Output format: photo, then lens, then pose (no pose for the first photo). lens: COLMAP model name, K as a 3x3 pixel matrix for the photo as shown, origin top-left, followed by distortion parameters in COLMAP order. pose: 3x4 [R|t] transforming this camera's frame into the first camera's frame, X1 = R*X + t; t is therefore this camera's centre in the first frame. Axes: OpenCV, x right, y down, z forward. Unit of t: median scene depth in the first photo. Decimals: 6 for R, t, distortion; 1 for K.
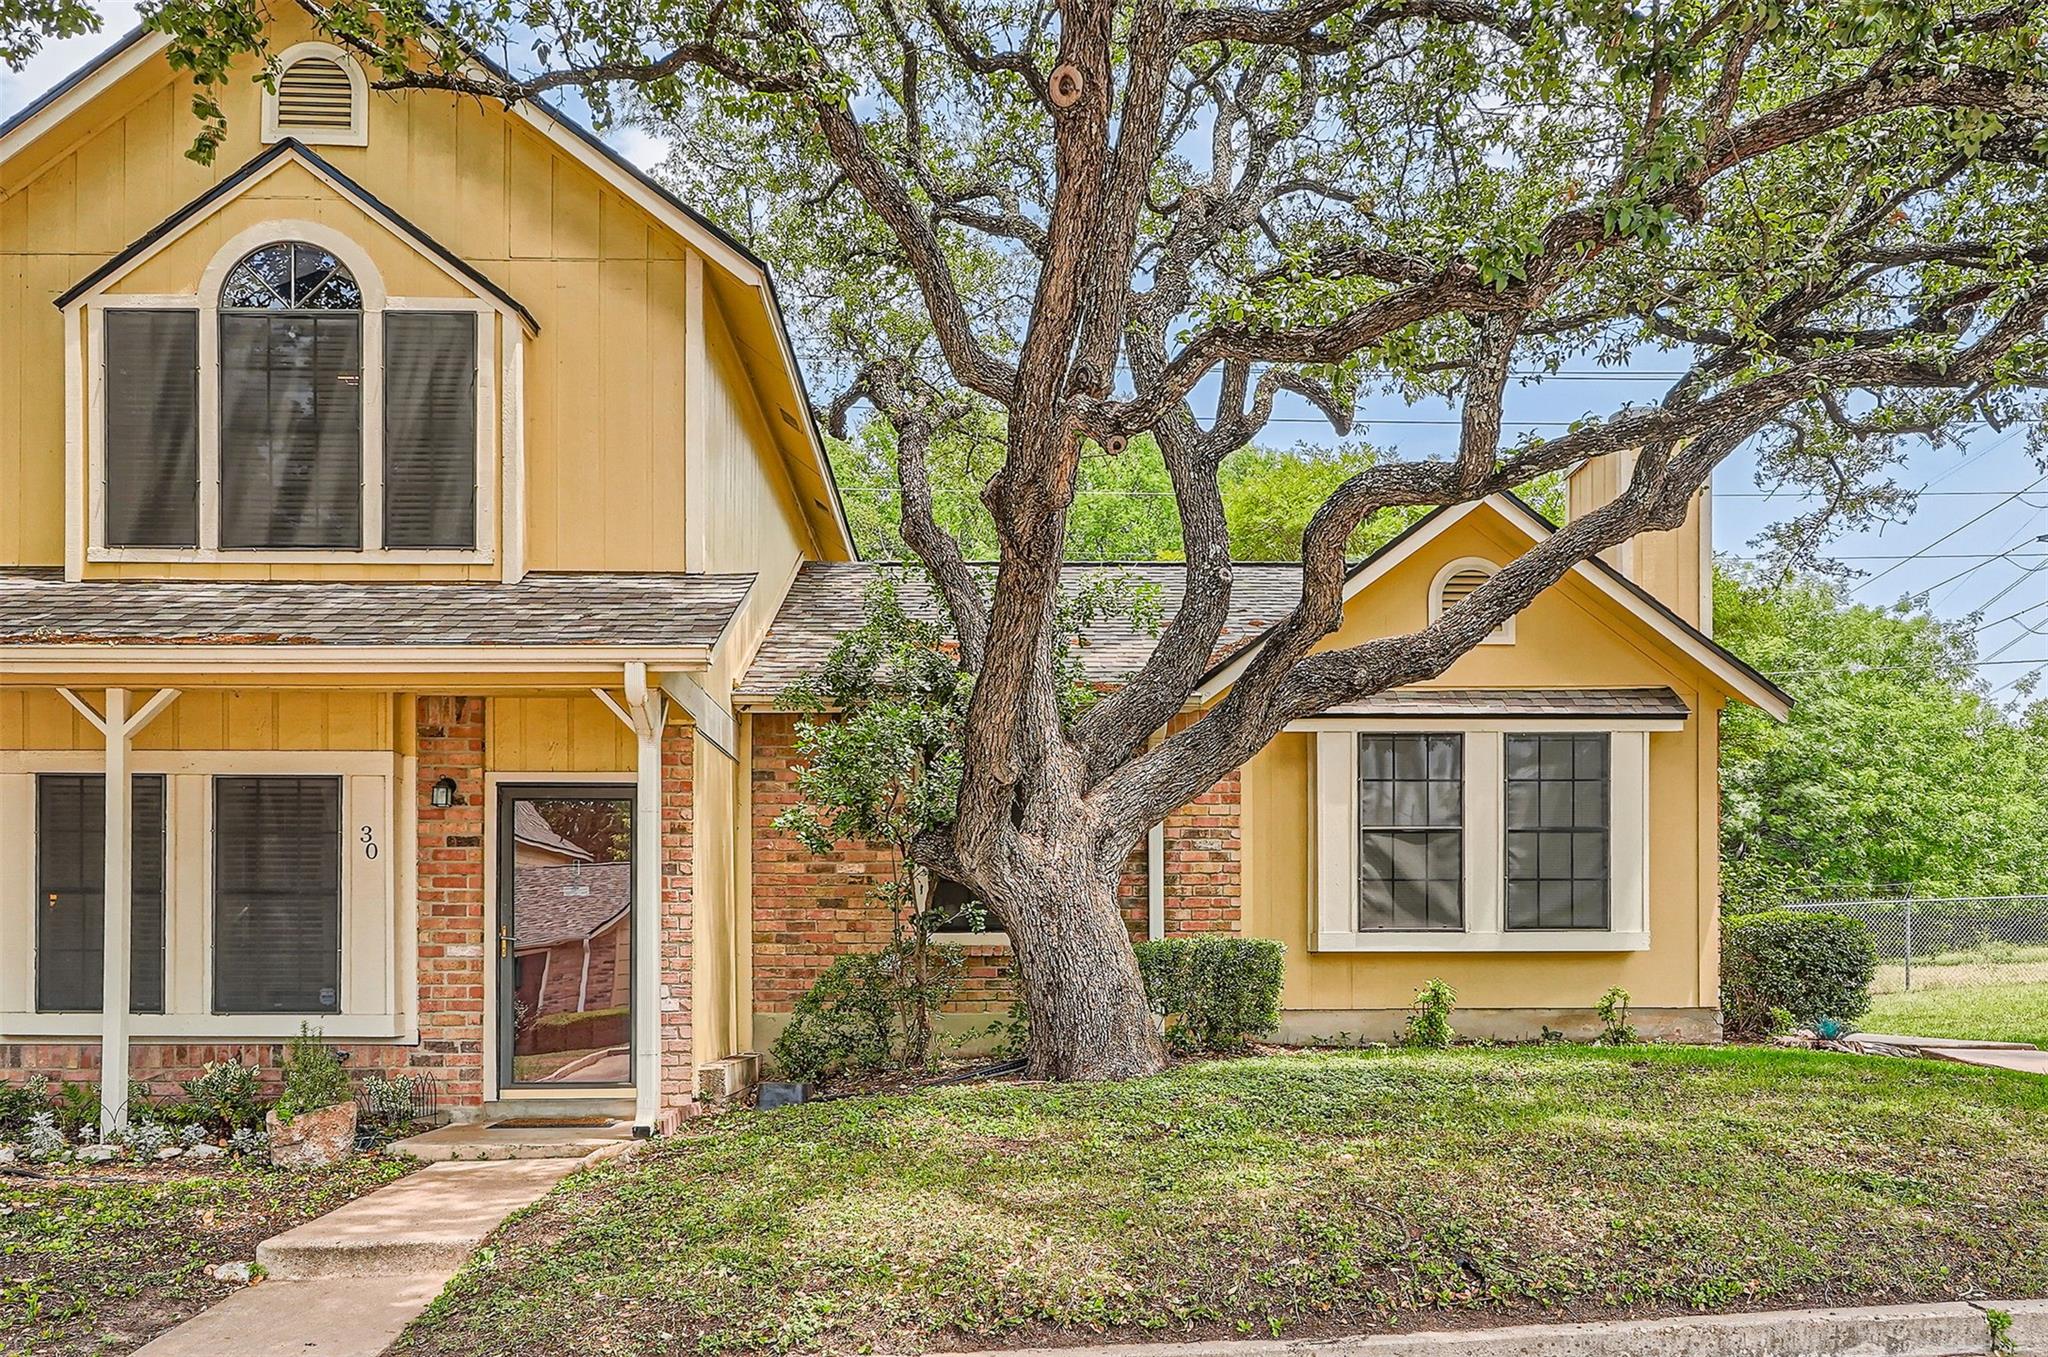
lens RADIAL K [[3118.5, 0, 1031.2], [0, 3118.5, 679.2], [0, 0, 1]] dist [0.010809, 0.000000]
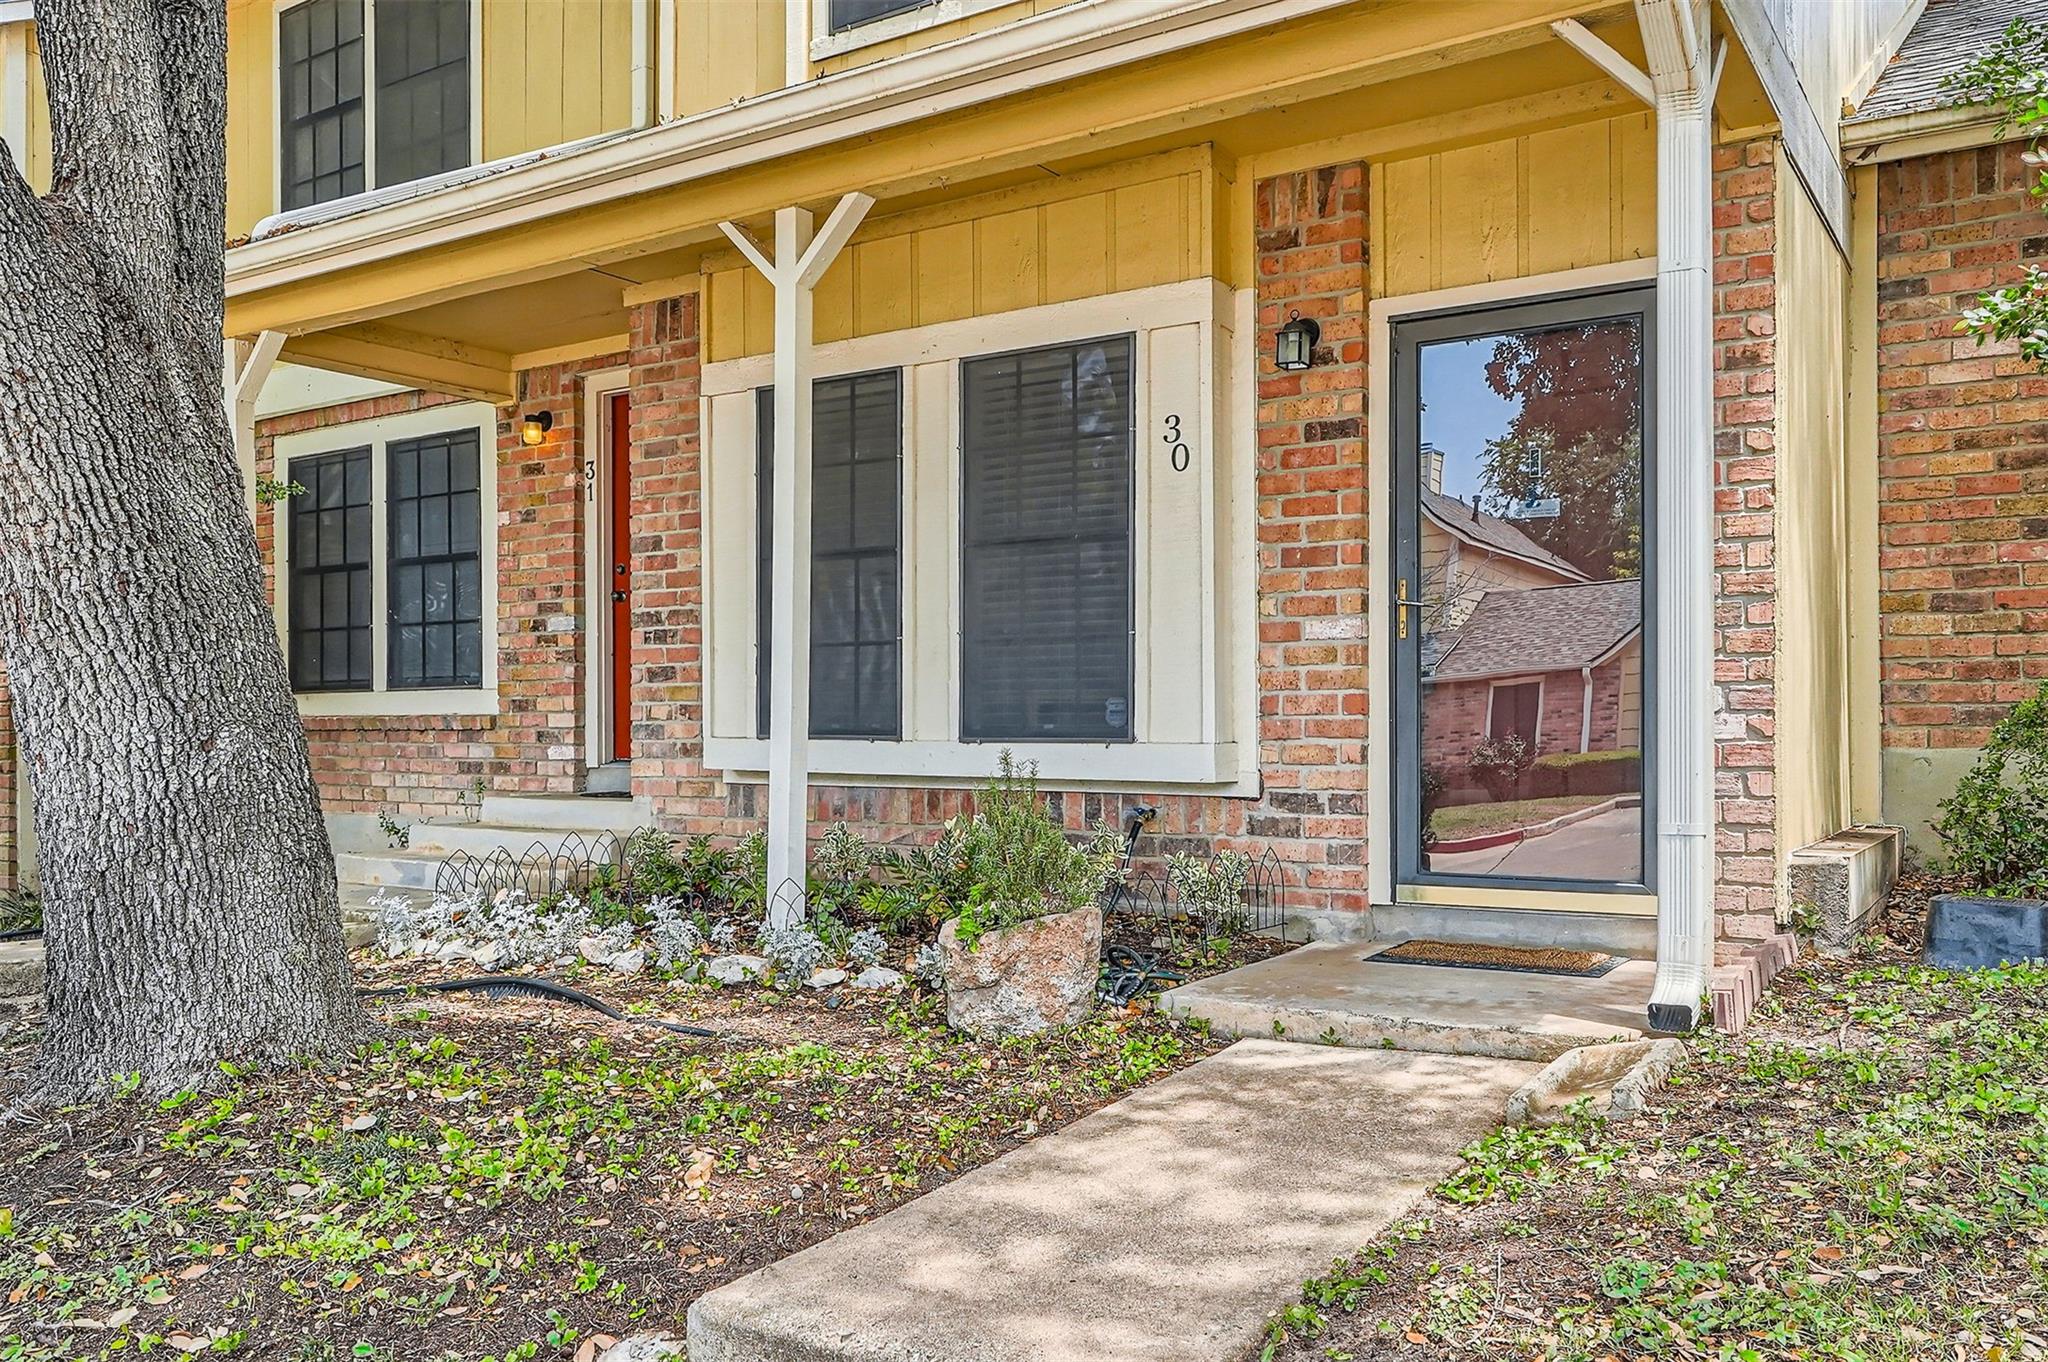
lens RADIAL K [[3118.5, 0, 1029.9], [0, 3118.5, 677.5], [0, 0, 1]] dist [0.010809, 0.000000]
pose [[0.948976, 0.005763, -0.315297, -0.059906], [0.019427, 0.996865, 0.076693, 0.052533], [0.314750, -0.078905, 0.945889, 0.465018]]
